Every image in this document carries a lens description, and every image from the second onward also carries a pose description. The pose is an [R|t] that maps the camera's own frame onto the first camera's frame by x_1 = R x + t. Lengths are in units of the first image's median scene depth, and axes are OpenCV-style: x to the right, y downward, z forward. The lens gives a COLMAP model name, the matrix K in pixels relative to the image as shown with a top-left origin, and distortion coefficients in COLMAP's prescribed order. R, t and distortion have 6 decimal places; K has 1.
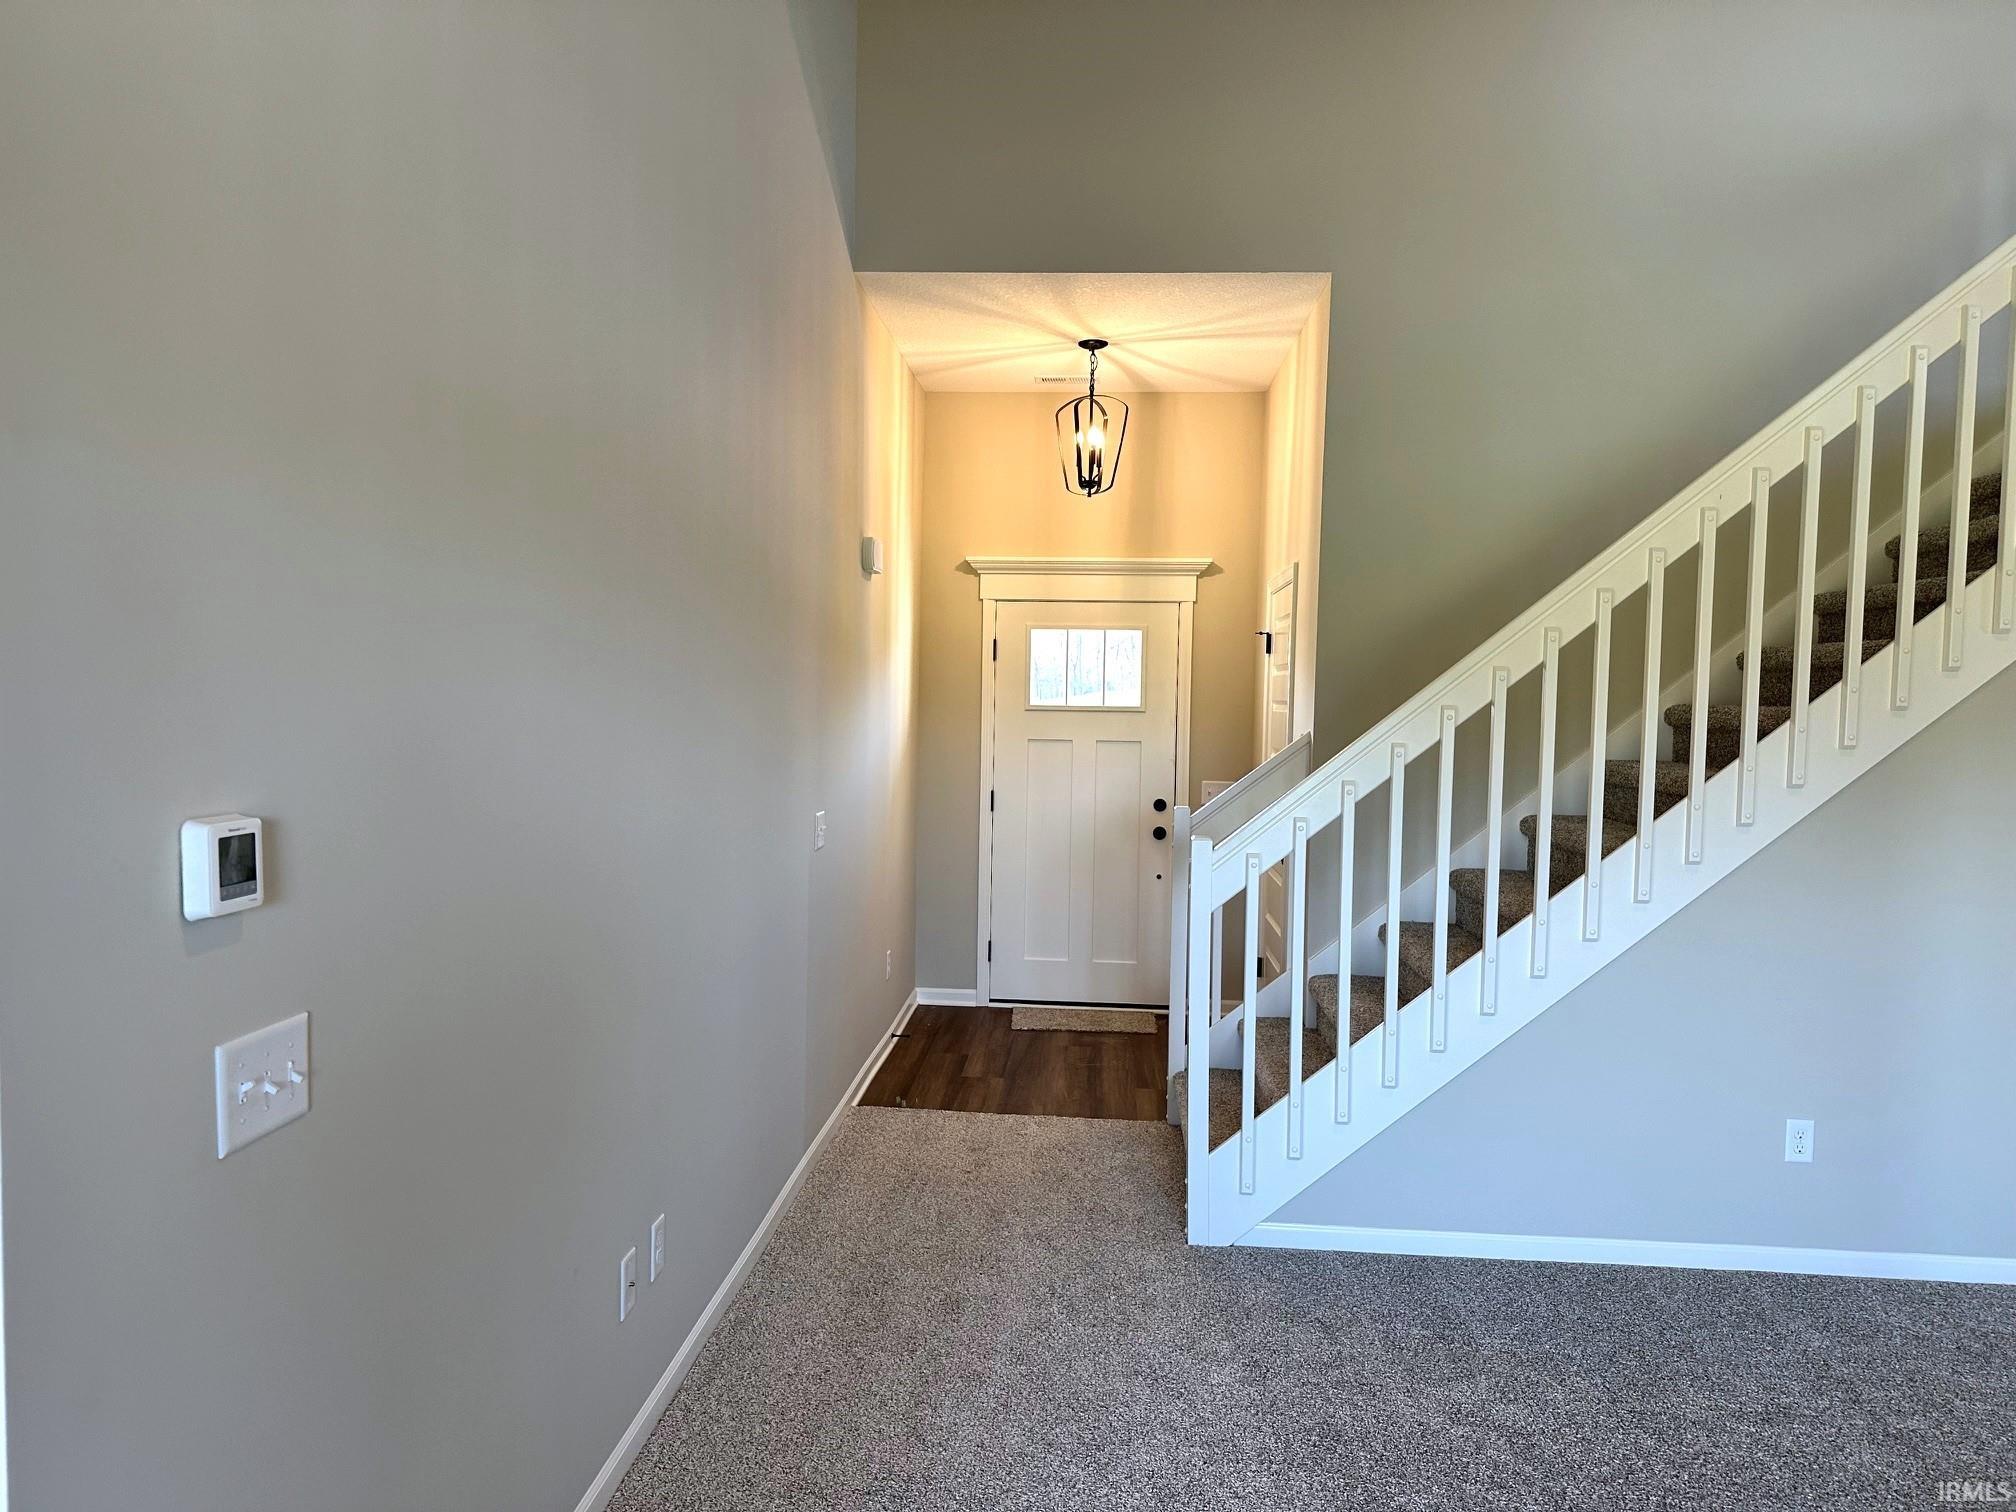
lens RADIAL K [[812.3, 0, 1008.2], [0, 812.3, 749.7], [0, 0, 1]] dist [0.000732, -0.000214]
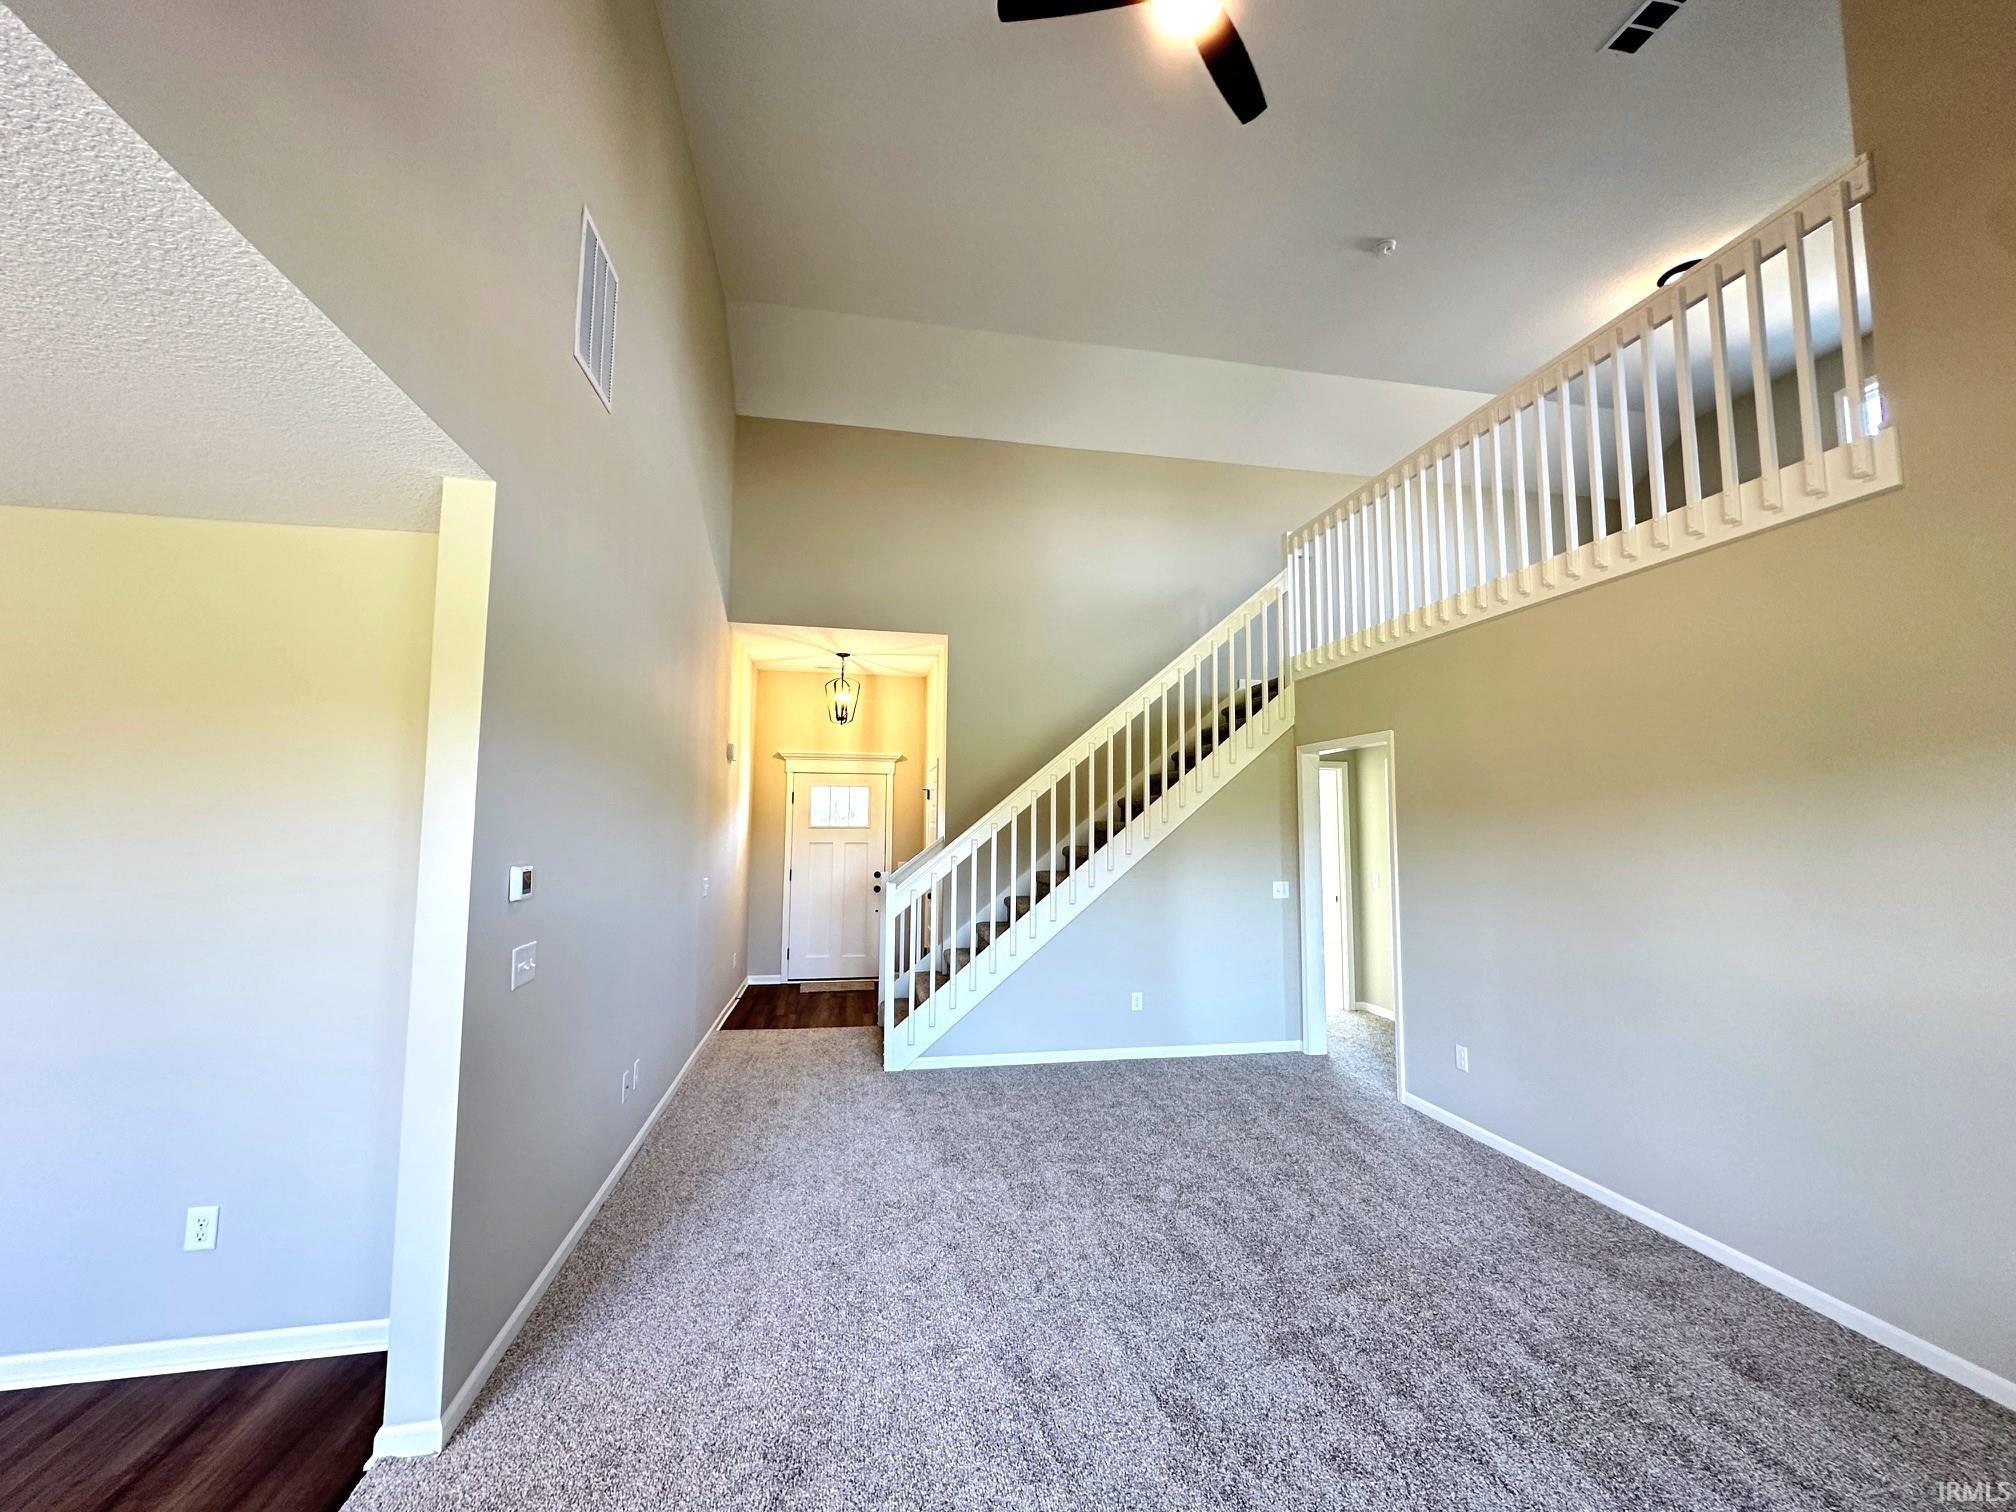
lens RADIAL K [[812.3, 0, 1008.2], [0, 812.3, 749.7], [0, 0, 1]] dist [0.000732, -0.000214]
pose [[0.961531, 0.014722, 0.274302, -0.062959], [0.027738, 0.988255, -0.150273, 0.082378], [-0.273293, 0.152101, 0.949830, -1.159302]]
